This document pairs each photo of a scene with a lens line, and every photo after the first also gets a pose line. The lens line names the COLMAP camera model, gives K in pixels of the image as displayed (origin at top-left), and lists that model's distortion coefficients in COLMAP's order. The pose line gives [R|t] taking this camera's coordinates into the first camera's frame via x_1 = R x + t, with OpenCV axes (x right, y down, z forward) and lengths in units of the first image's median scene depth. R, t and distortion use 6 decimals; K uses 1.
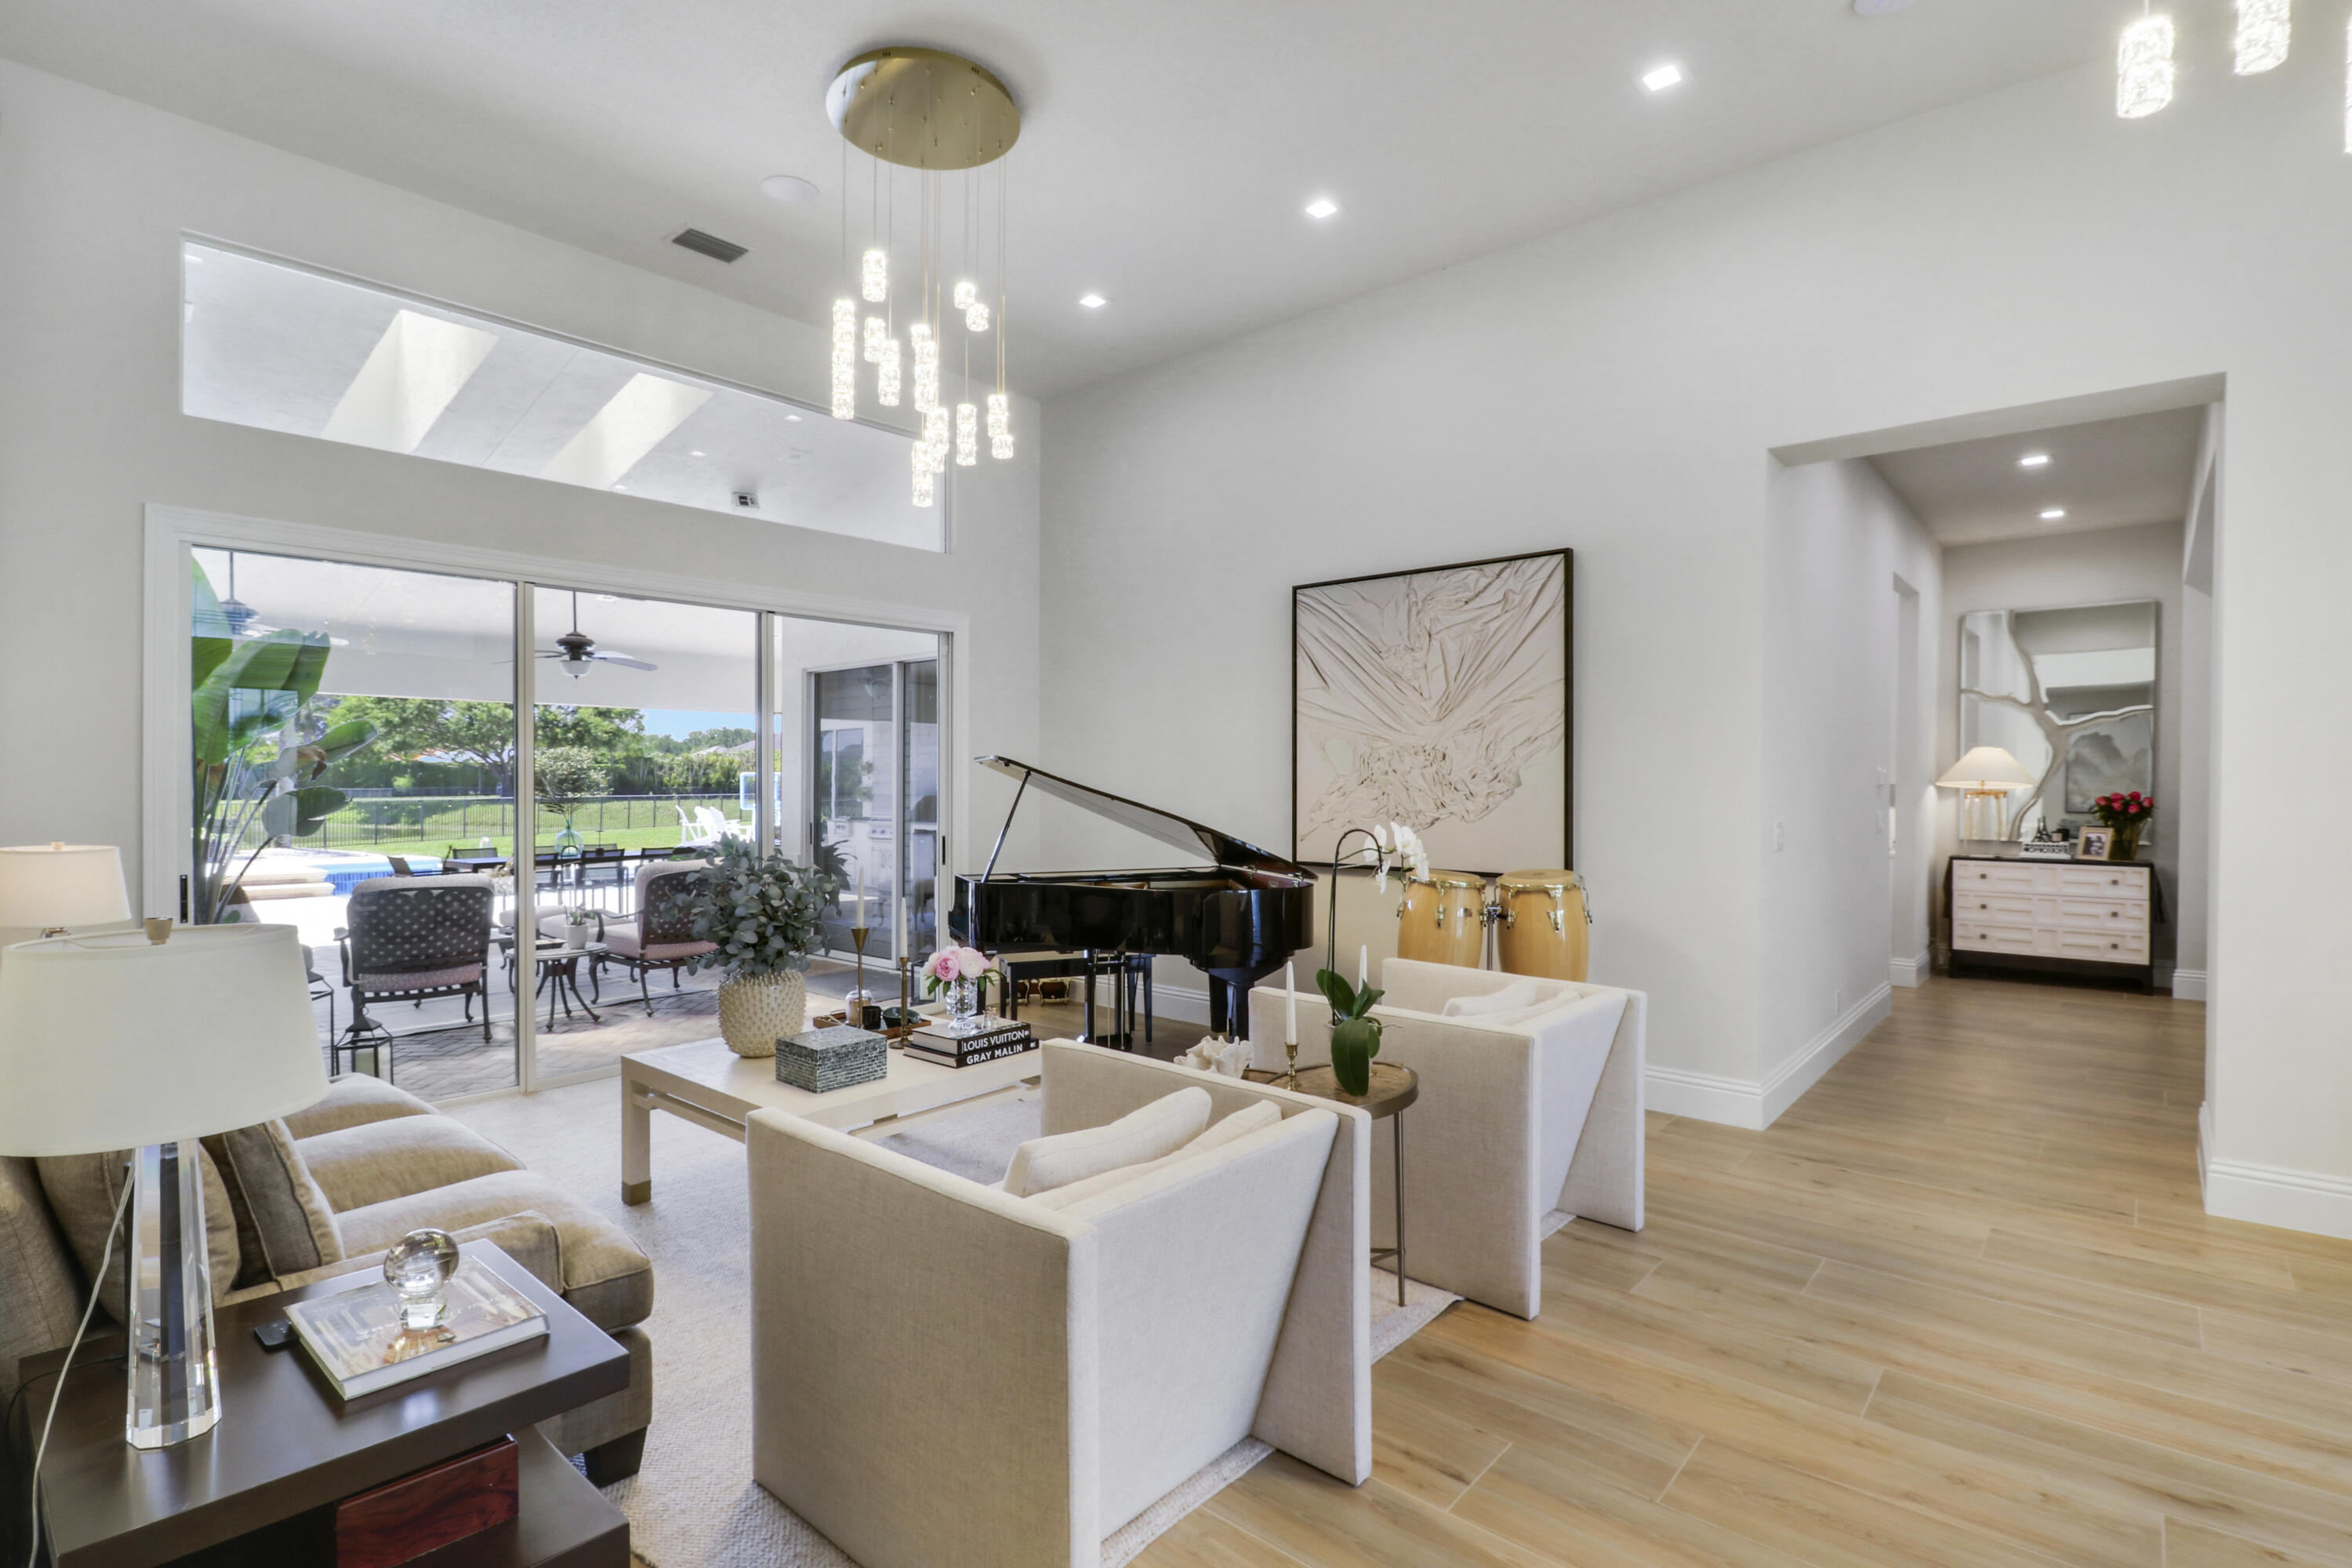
lens RADIAL K [[1099.5, 0, 1176.0], [0, 1099.5, 784.0], [0, 0, 1]] dist [0.017219, -0.000594]
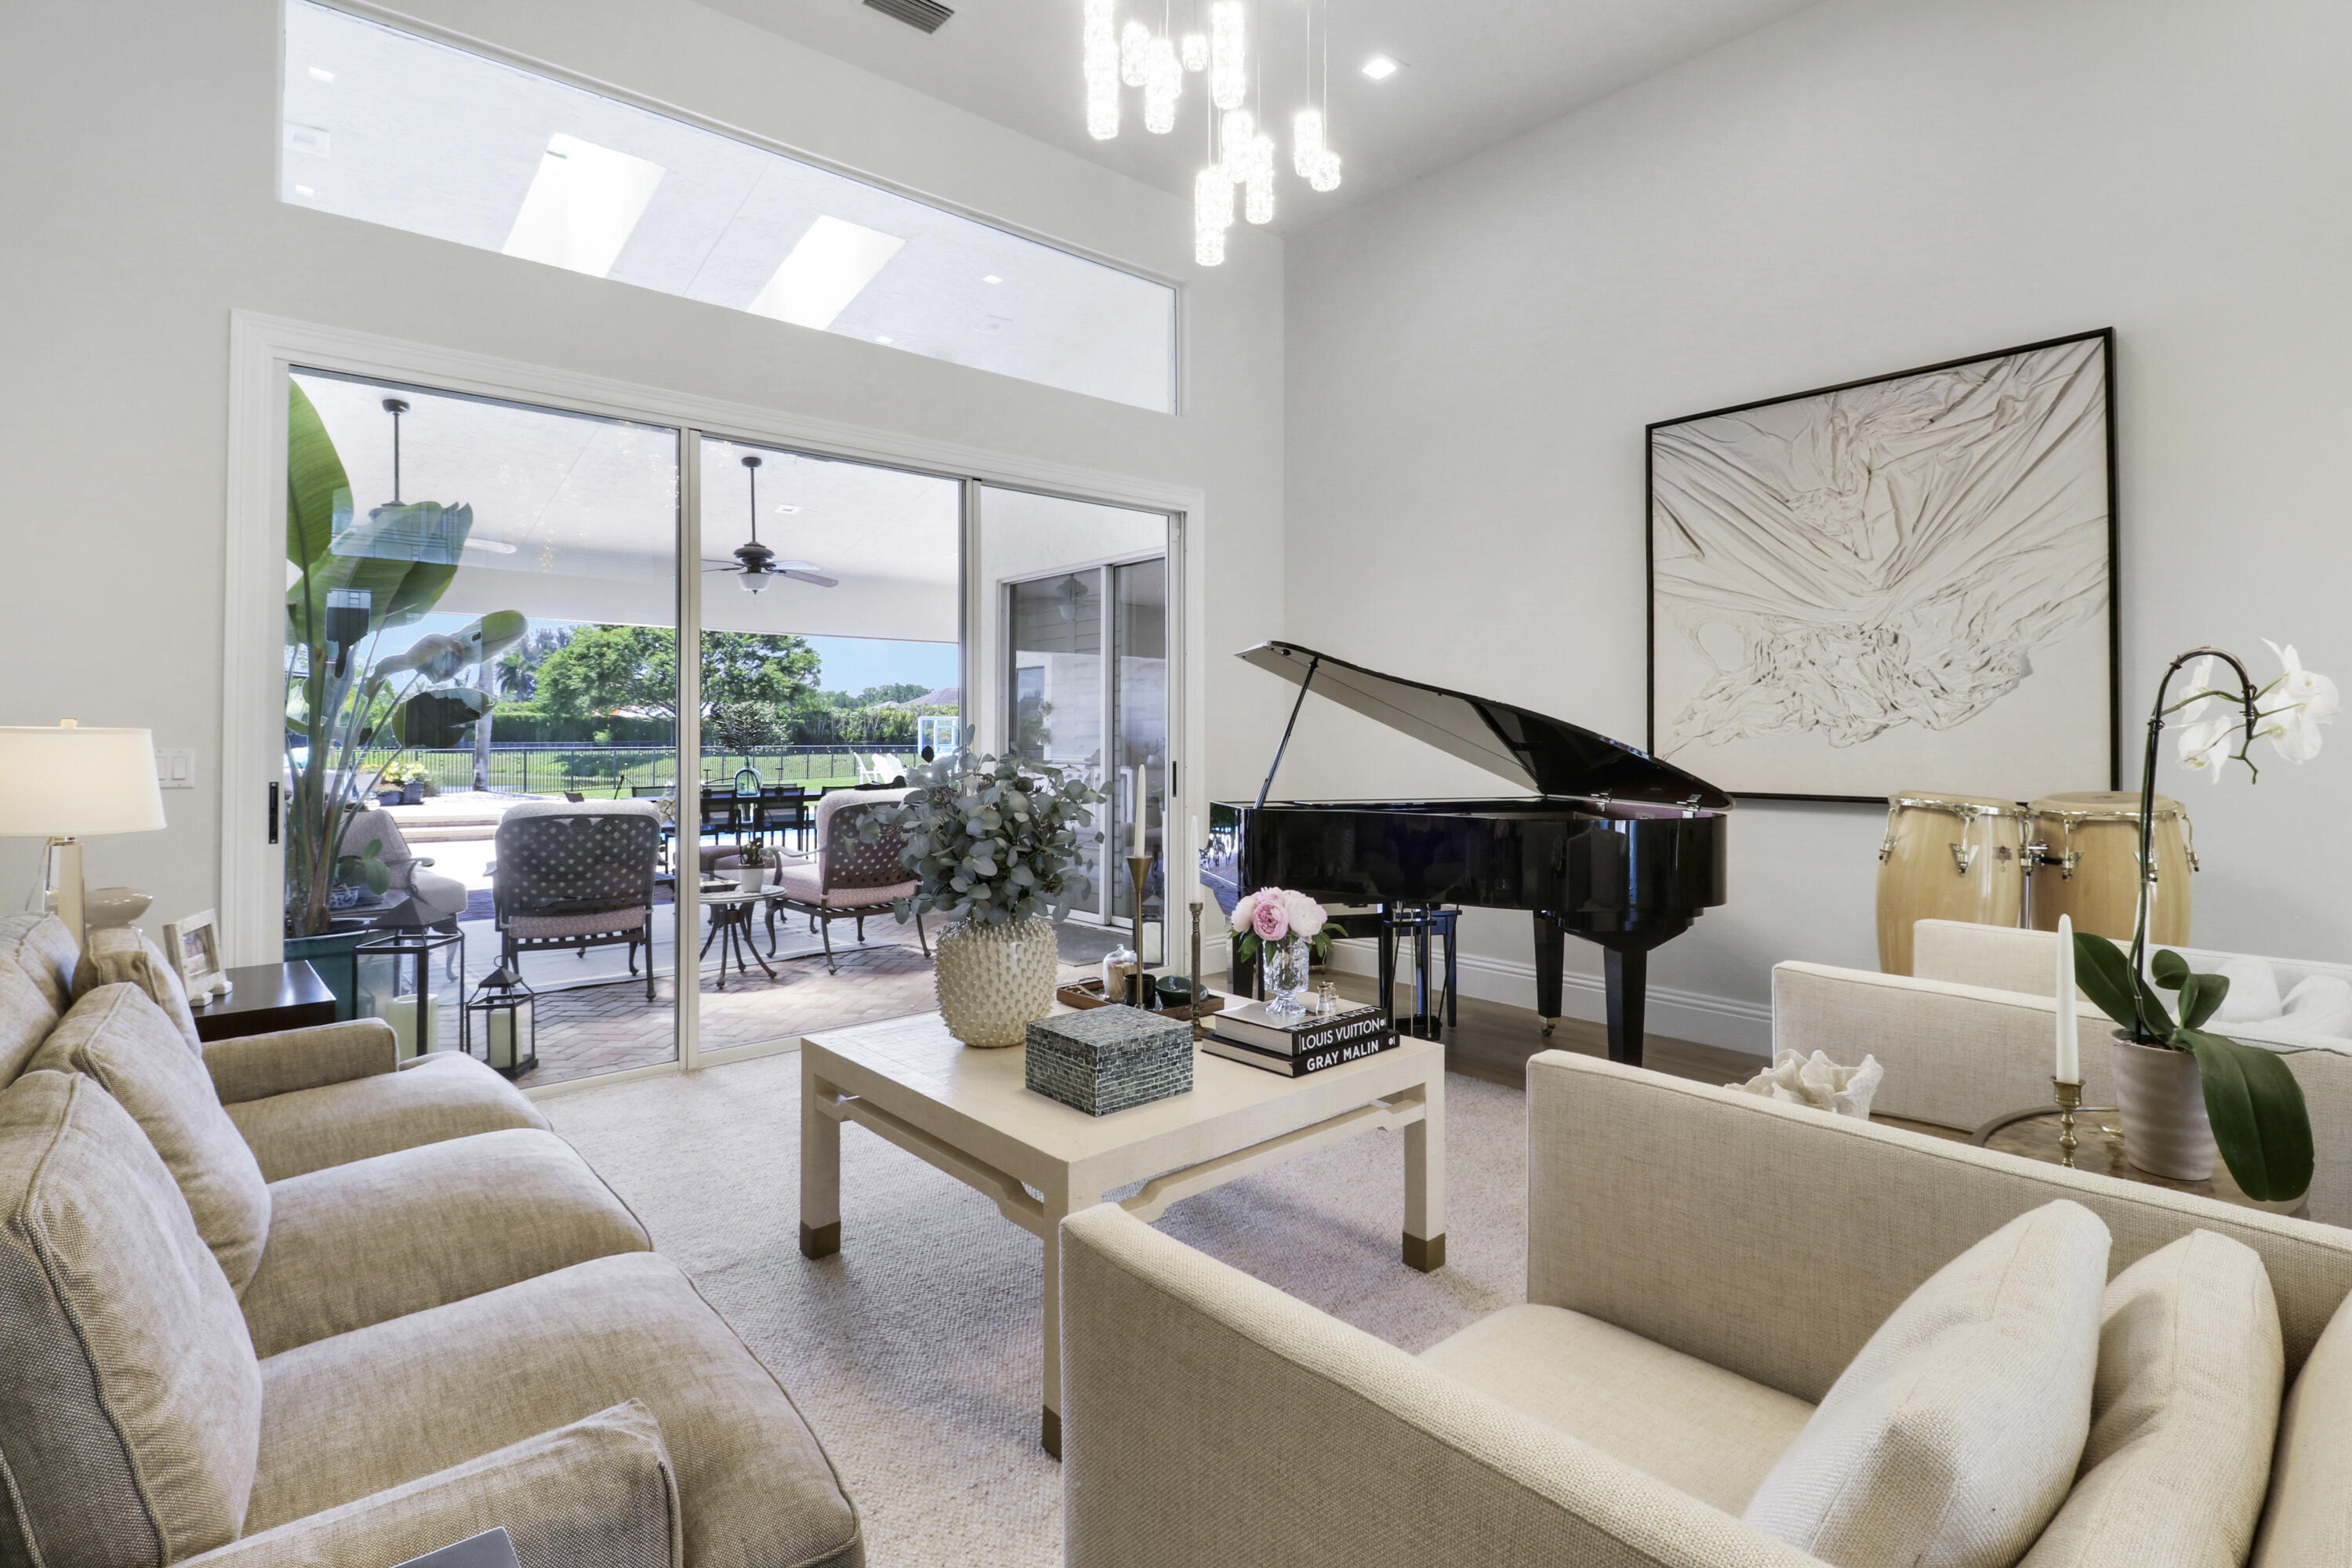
lens RADIAL K [[1128.6, 0, 1210.9], [0, 1128.6, 719.0], [0, 0, 1]] dist [-0.001937, -0.000410]
pose [[0.993175, -0.002853, -0.116597, -0.112775], [0.000671, 0.999824, -0.018748, 0.040635], [0.116630, 0.018542, 0.993002, 0.223202]]
